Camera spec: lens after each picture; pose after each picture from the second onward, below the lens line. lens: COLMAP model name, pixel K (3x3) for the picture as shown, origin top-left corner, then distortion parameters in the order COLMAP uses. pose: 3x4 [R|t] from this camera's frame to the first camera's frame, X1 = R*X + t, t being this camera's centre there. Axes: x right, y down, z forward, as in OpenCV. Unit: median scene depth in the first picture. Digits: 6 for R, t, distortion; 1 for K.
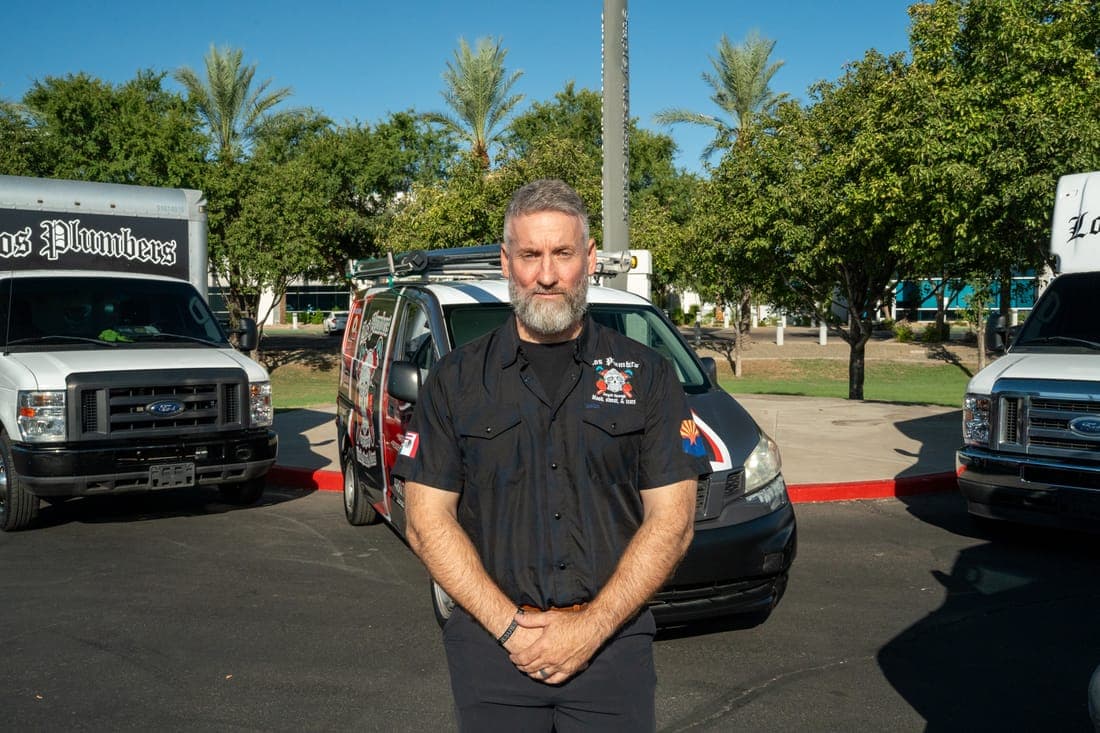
lens RADIAL K [[1047.1, 0, 554.0], [0, 1047.1, 364.2], [0, 0, 1]] dist [-0.074308, 0.206190]
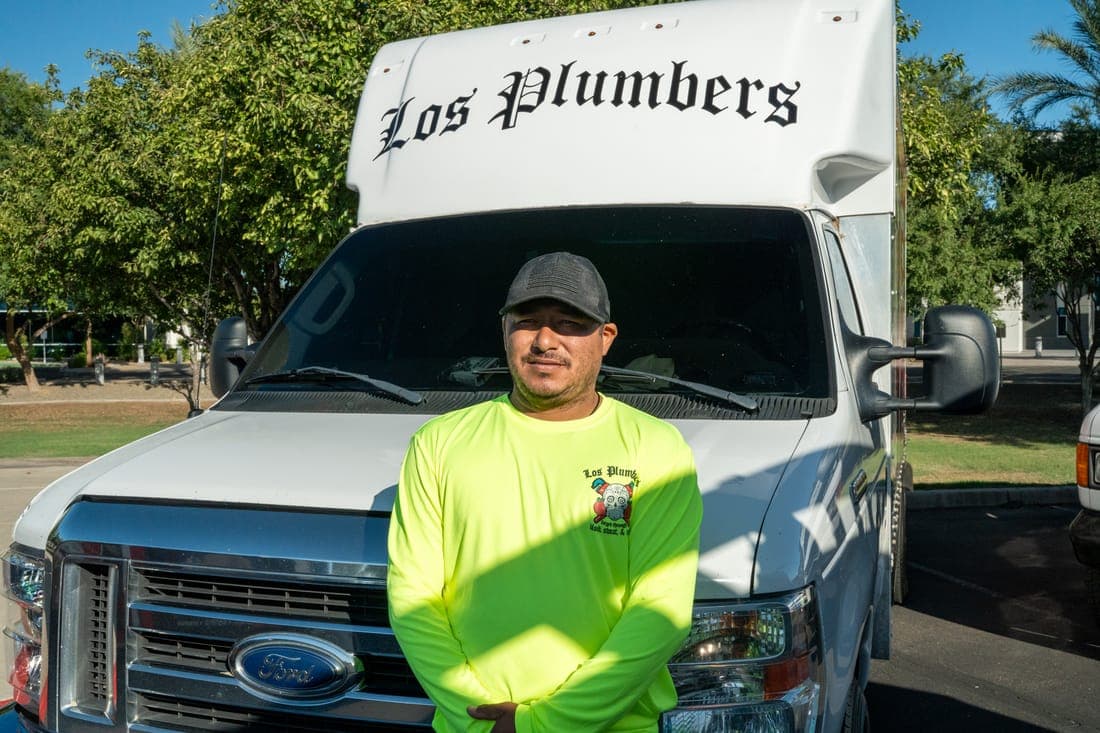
lens RADIAL K [[1047.1, 0, 554.0], [0, 1047.1, 364.2], [0, 0, 1]] dist [-0.074308, 0.206190]
pose [[0.902947, -0.013572, 0.429539, 0.230800], [0.027813, 0.999251, -0.026893, -0.008183], [-0.428852, 0.036230, 0.902648, 0.350856]]
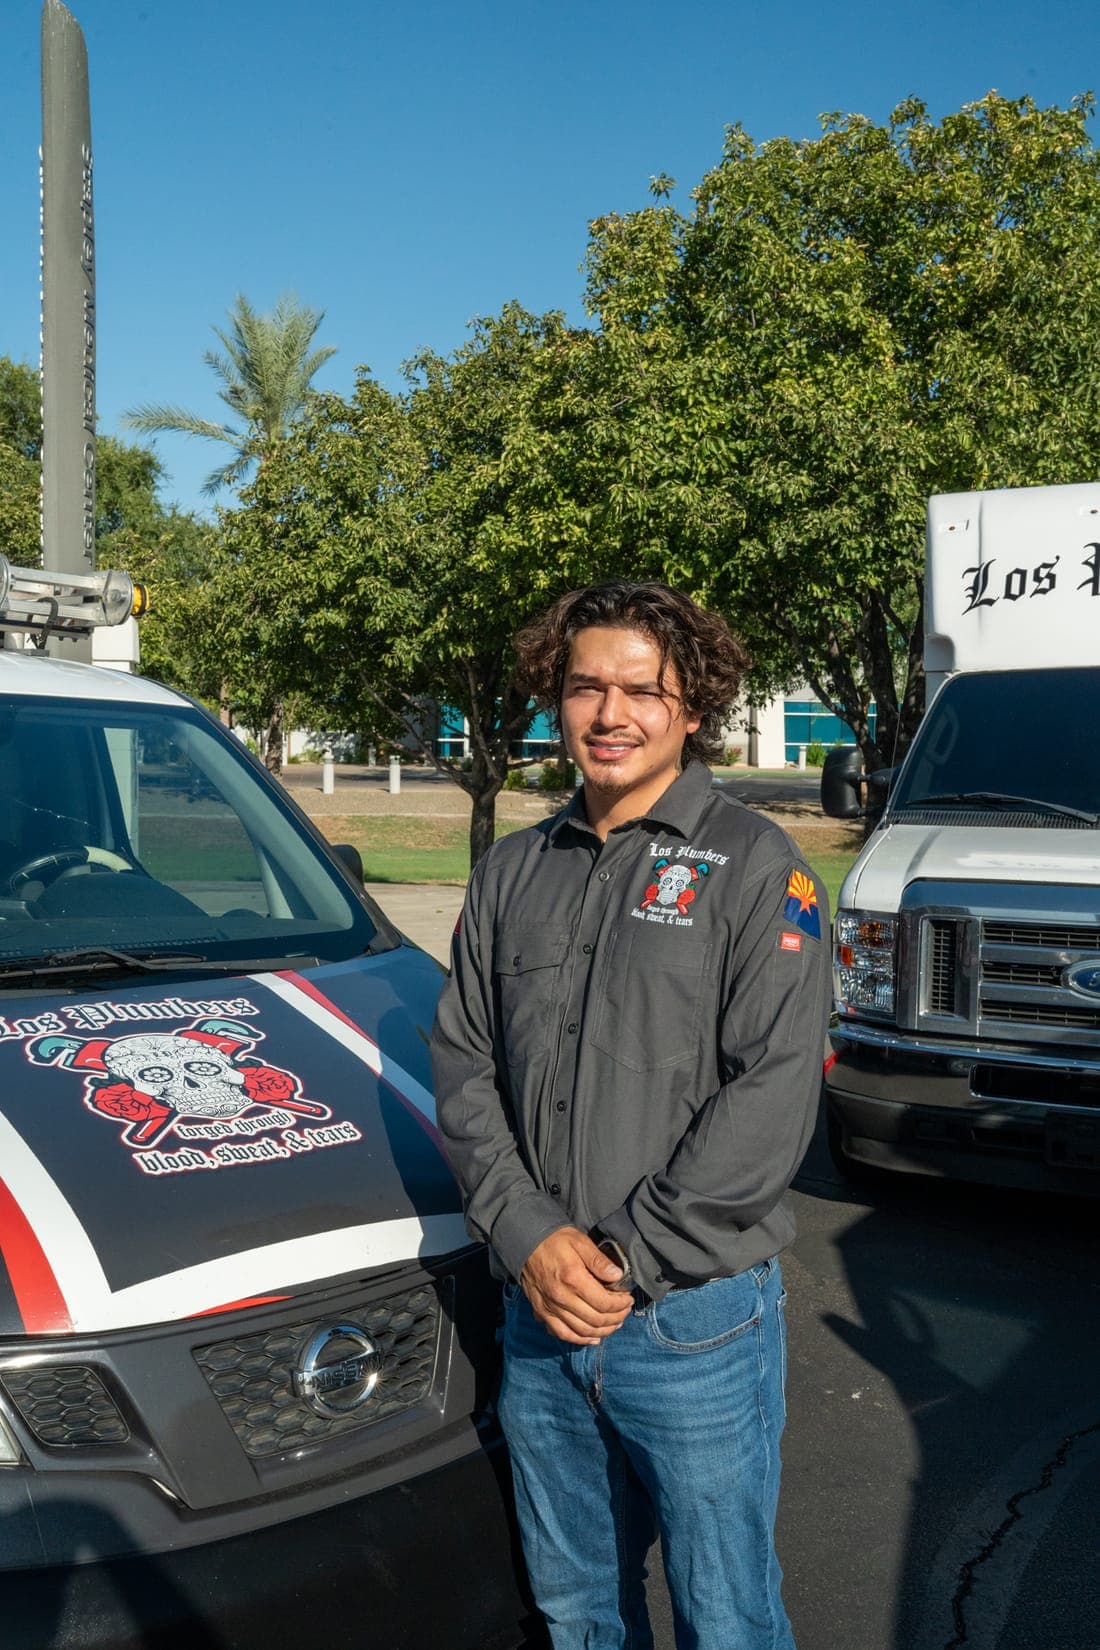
lens RADIAL K [[1570.6, 0, 551.3], [0, 1570.6, 809.7], [0, 0, 1]] dist [-0.074308, 0.206190]
pose [[0.933601, -0.000429, 0.358314, 0.006013], [0.002738, 0.999979, -0.005935, -0.008019], [-0.358304, 0.006521, 0.933582, 0.207724]]
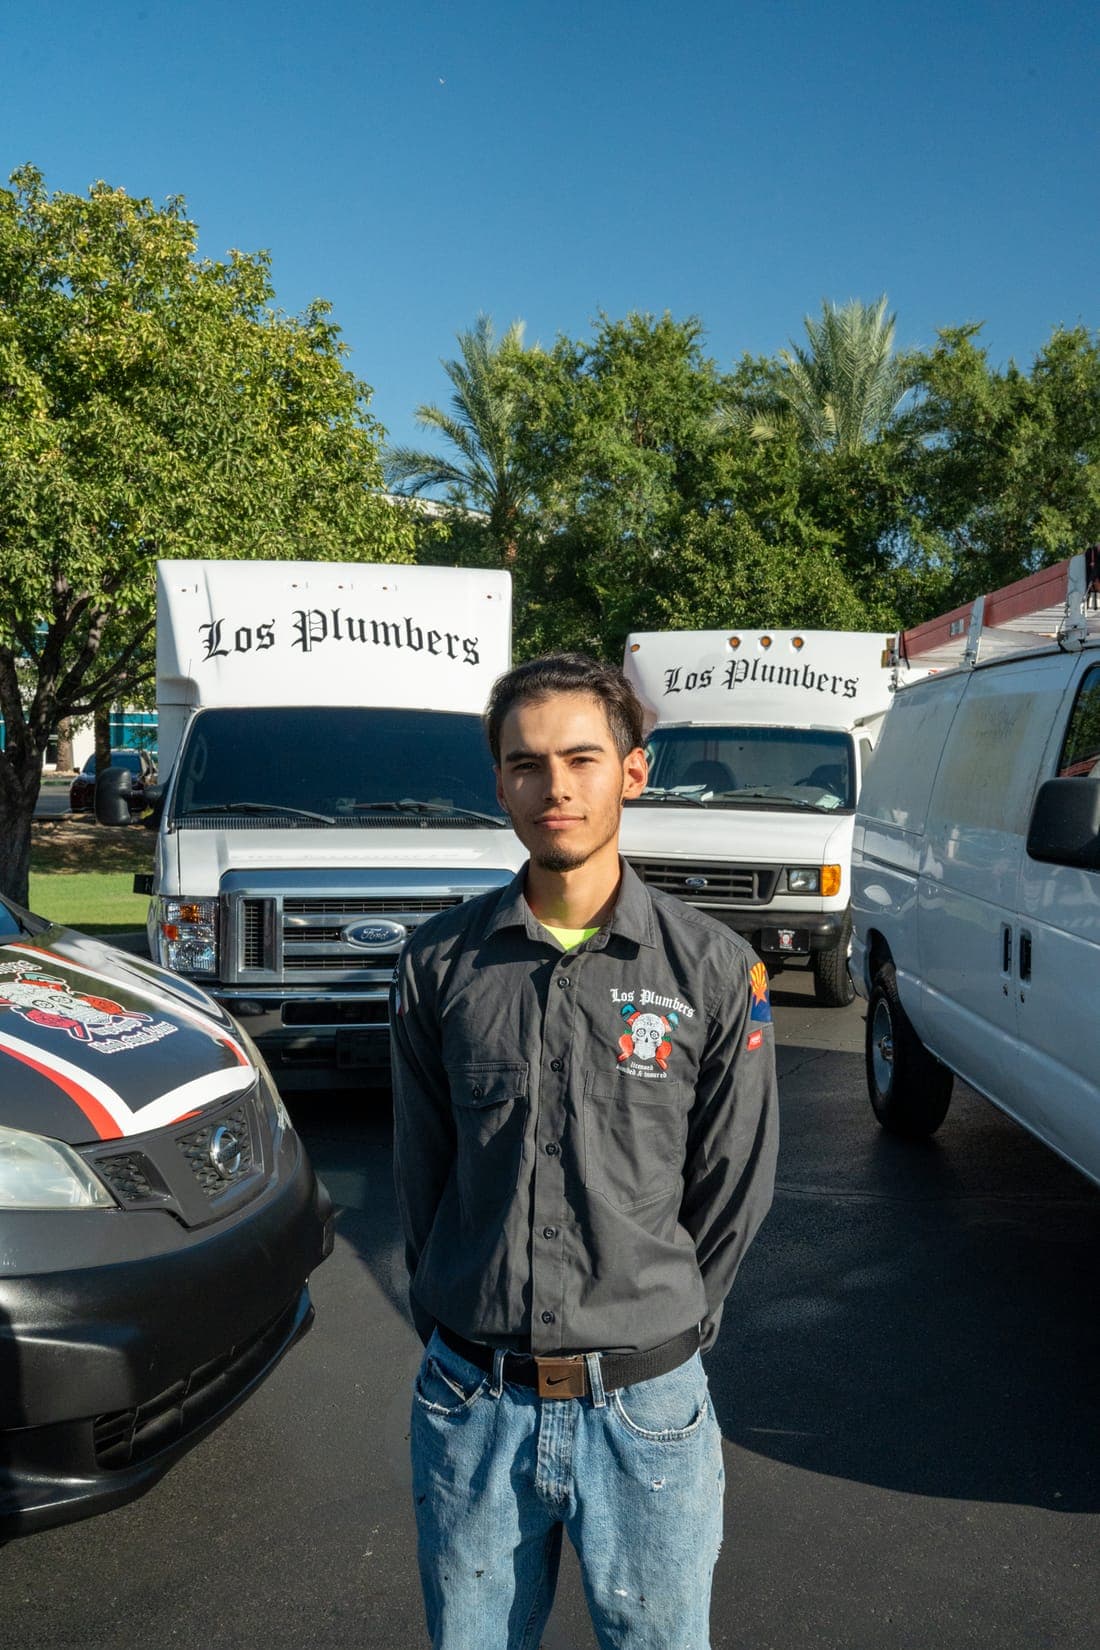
lens RADIAL K [[1570.6, 0, 551.3], [0, 1570.6, 809.7], [0, 0, 1]] dist [-0.074308, 0.206190]
pose [[0.541555, -0.018159, 0.840469, -0.147824], [0.030047, 0.999546, 0.002235, -0.010690], [-0.840128, 0.024043, 0.541854, 0.168617]]
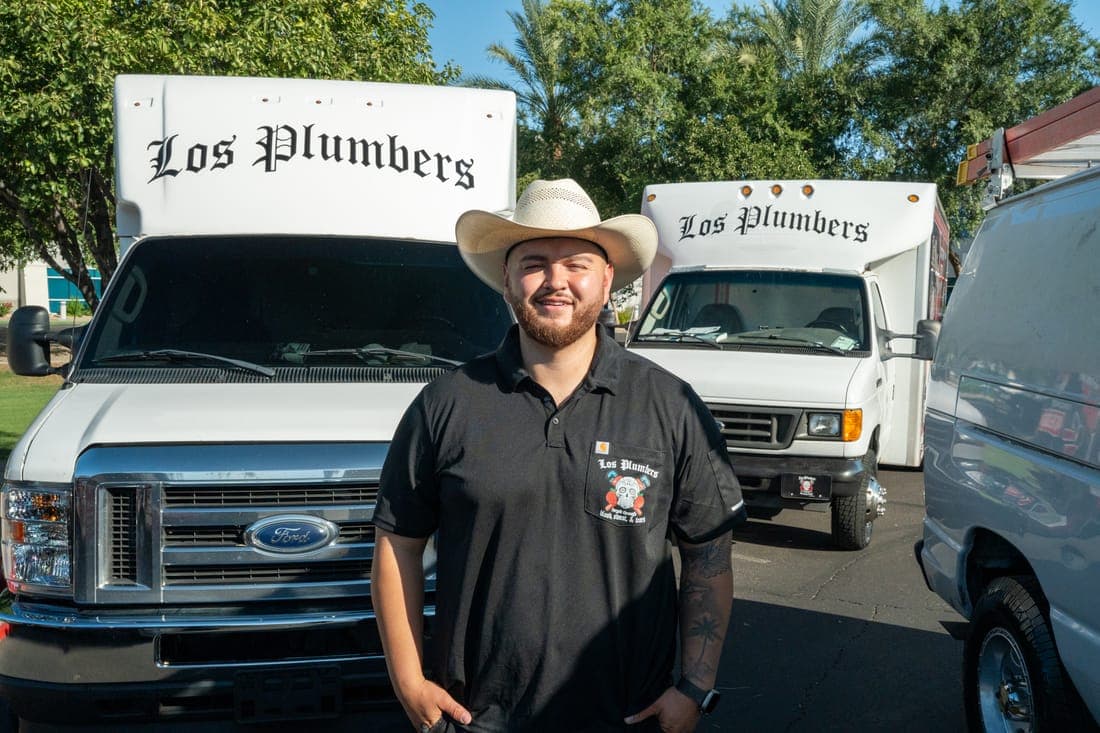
lens RADIAL K [[1033.5, 0, 527.7], [0, 1033.5, 384.4], [0, 0, 1]] dist [0.008680, 0.017892]
pose [[0.592934, -0.050631, 0.803658, 0.094858], [0.027537, 0.998713, 0.042603, -0.015163], [-0.804780, -0.003130, 0.593565, 0.309006]]
